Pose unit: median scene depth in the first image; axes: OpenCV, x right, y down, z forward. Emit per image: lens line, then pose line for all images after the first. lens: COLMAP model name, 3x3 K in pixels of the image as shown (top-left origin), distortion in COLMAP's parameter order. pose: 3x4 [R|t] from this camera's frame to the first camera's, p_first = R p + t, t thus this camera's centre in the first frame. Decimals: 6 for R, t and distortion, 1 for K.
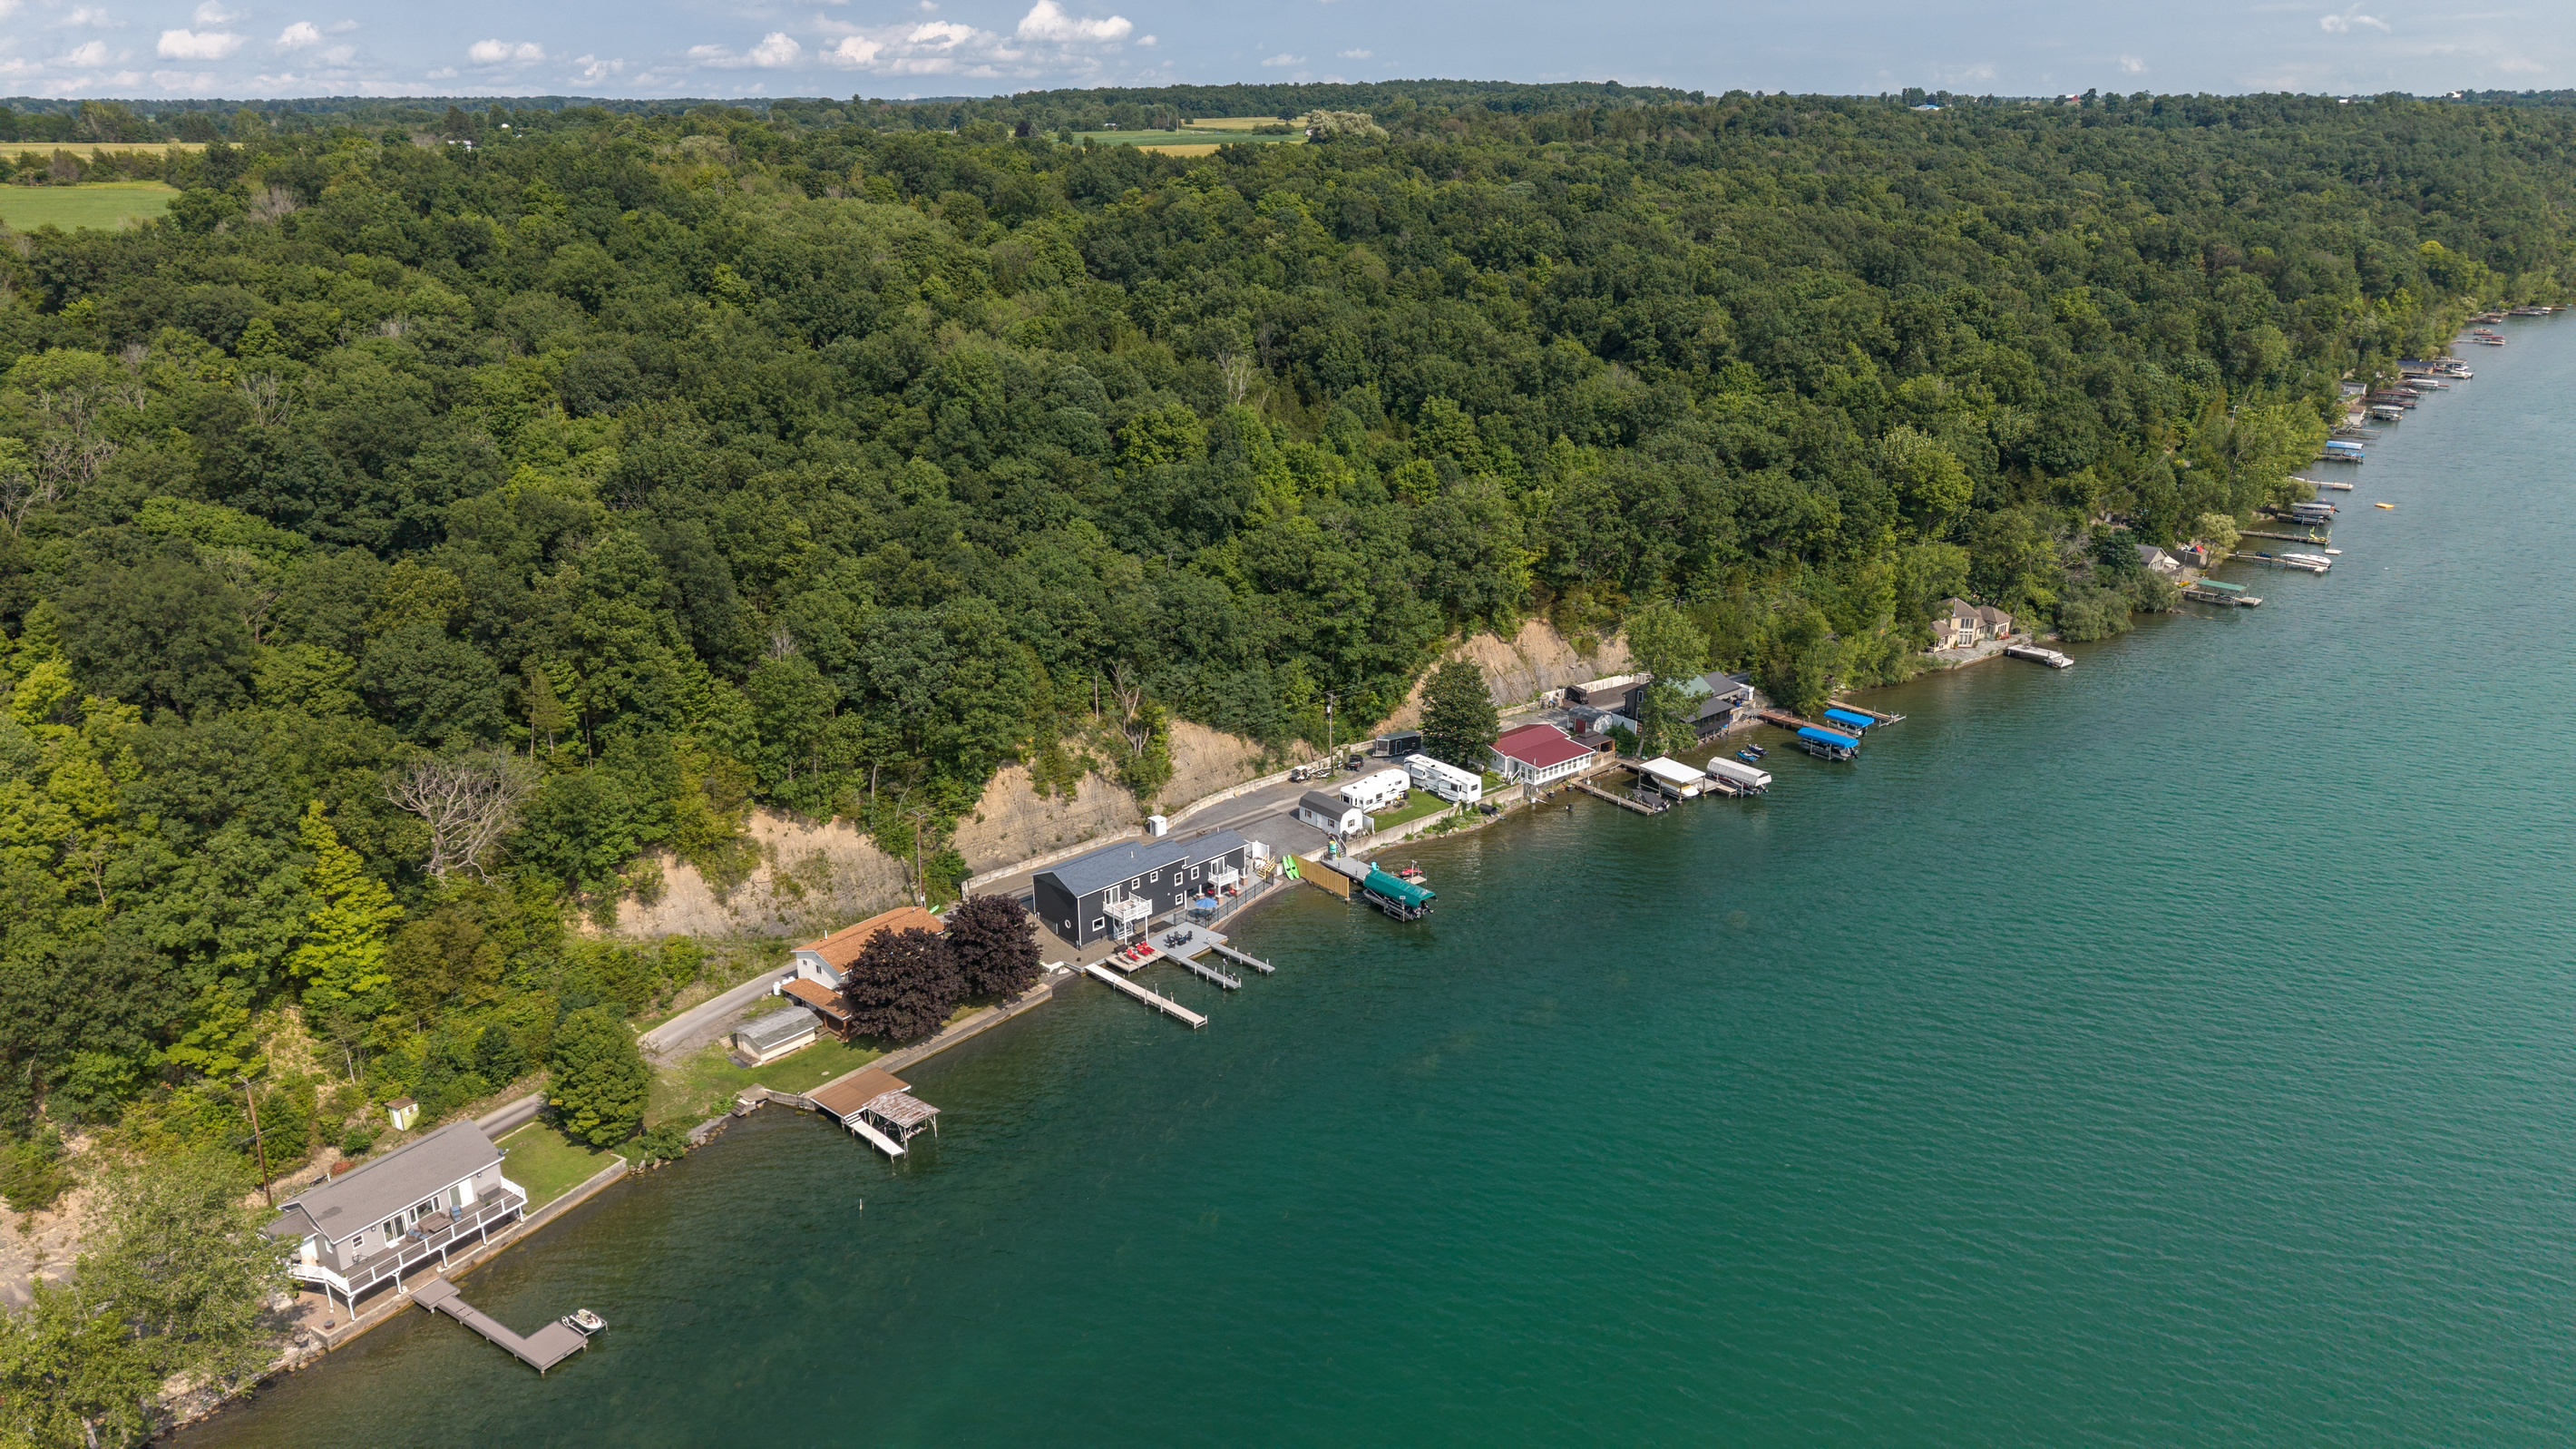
lens RADIAL K [[1717.2, 0, 1296.1], [0, 1717.2, 716.1], [0, 0, 1]] dist [0.046558, -0.056647]
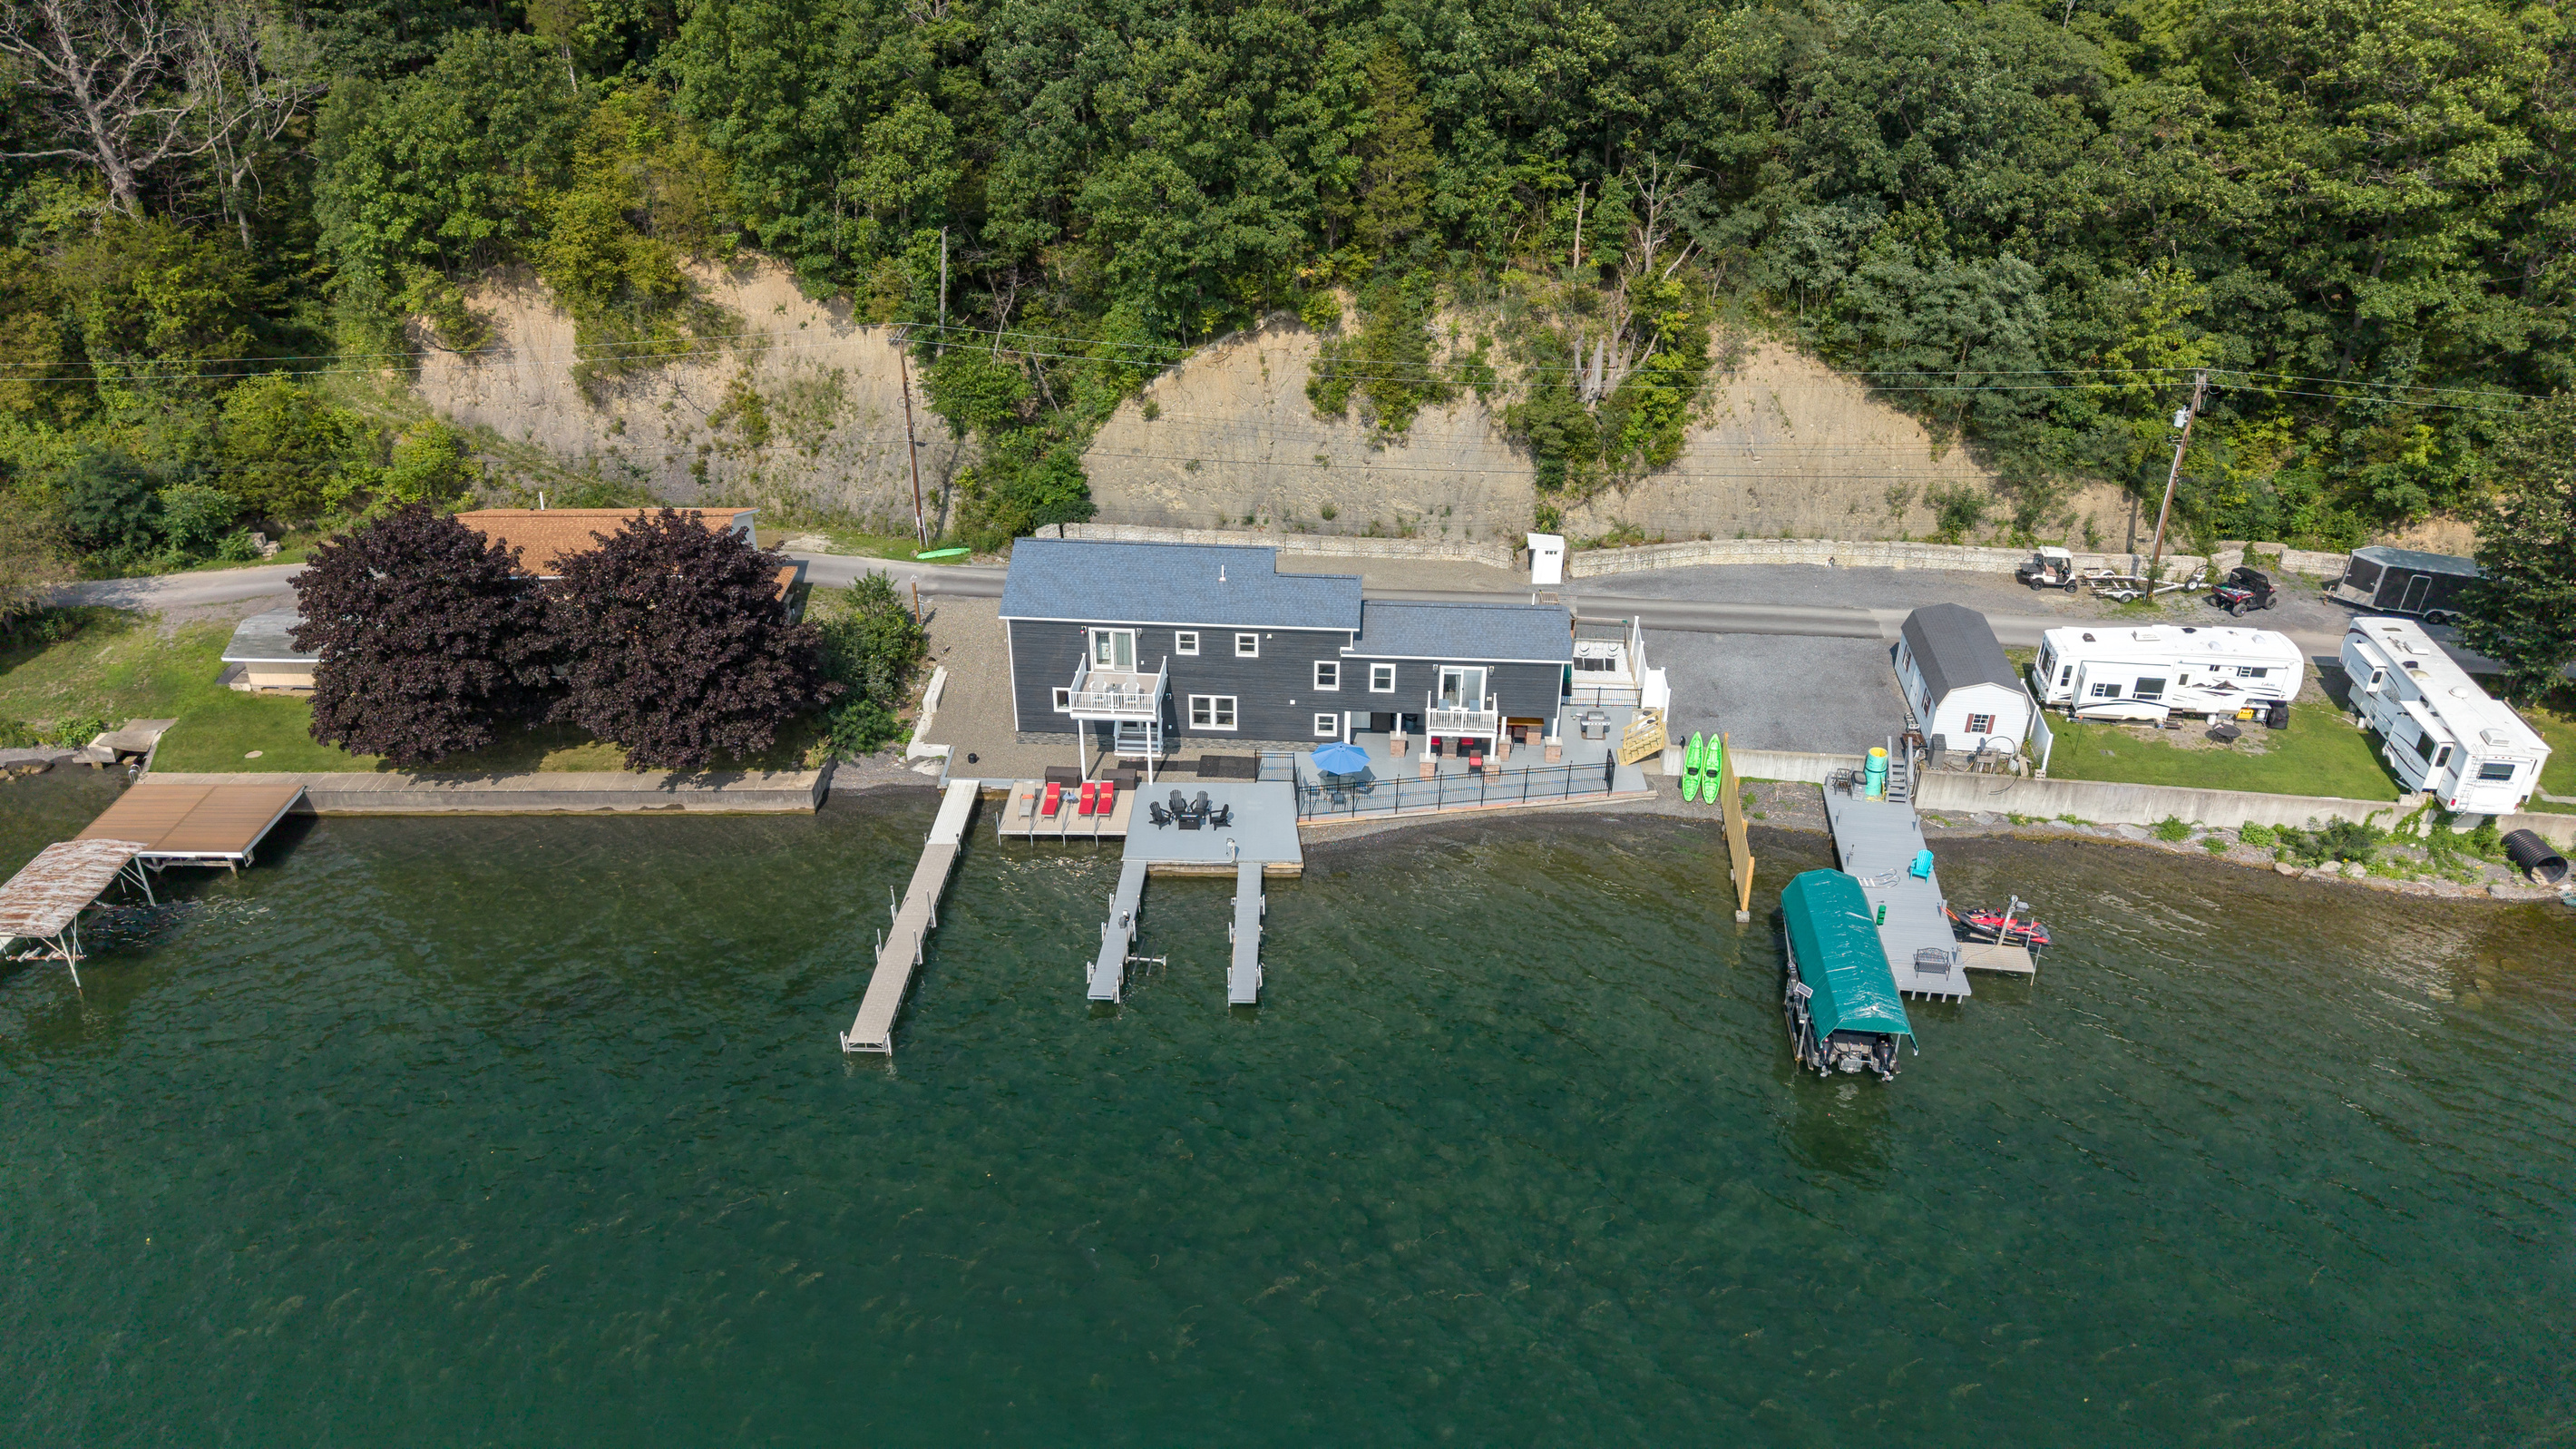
lens RADIAL K [[1717.2, 0, 1283.5], [0, 1717.2, 760.5], [0, 0, 1]] dist [0.046558, -0.056647]
pose [[0.665368, 0.381341, -0.641767, 0.165002], [-0.242468, 0.923469, 0.297345, 0.000069], [0.706042, -0.042235, 0.706909, 0.656087]]
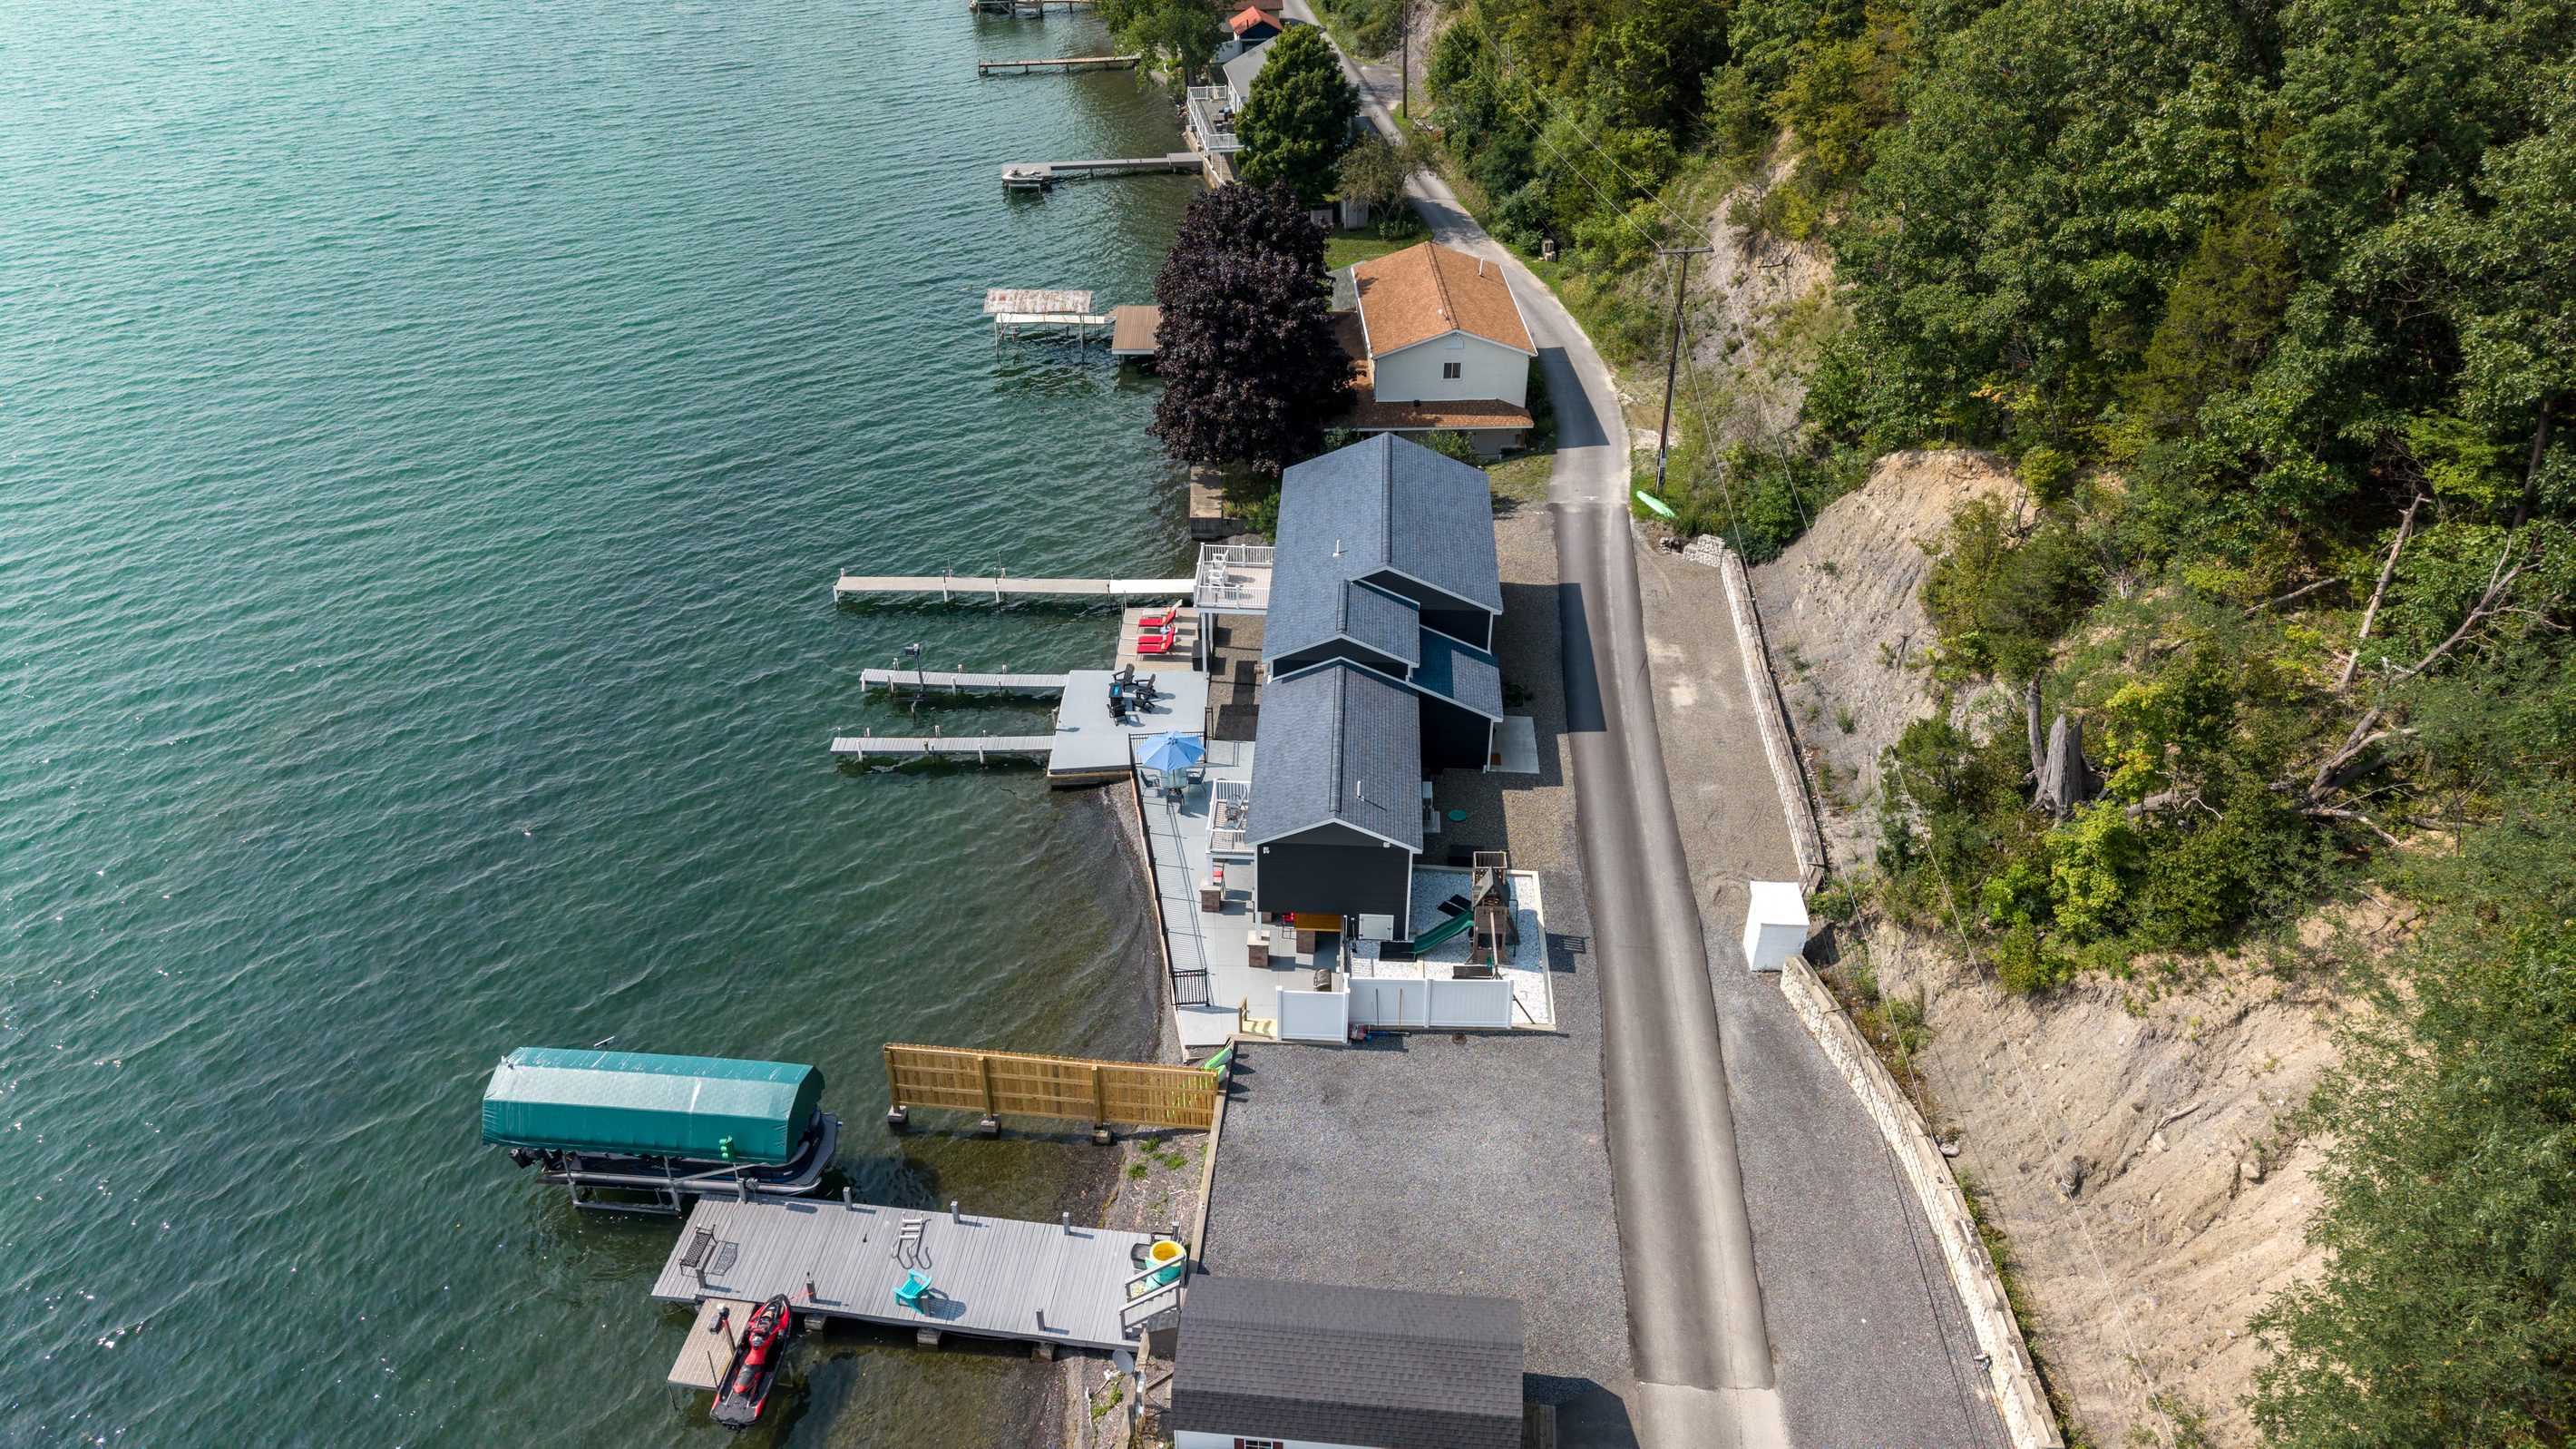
lens RADIAL K [[1717.2, 0, 1280.2], [0, 1717.2, 733.2], [0, 0, 1]] dist [0.046558, -0.056647]
pose [[-0.737218, 0.384107, -0.555851, 0.104162], [-0.206117, 0.655616, 0.726418, -0.126238], [0.643447, 0.650099, -0.404161, 1.038798]]
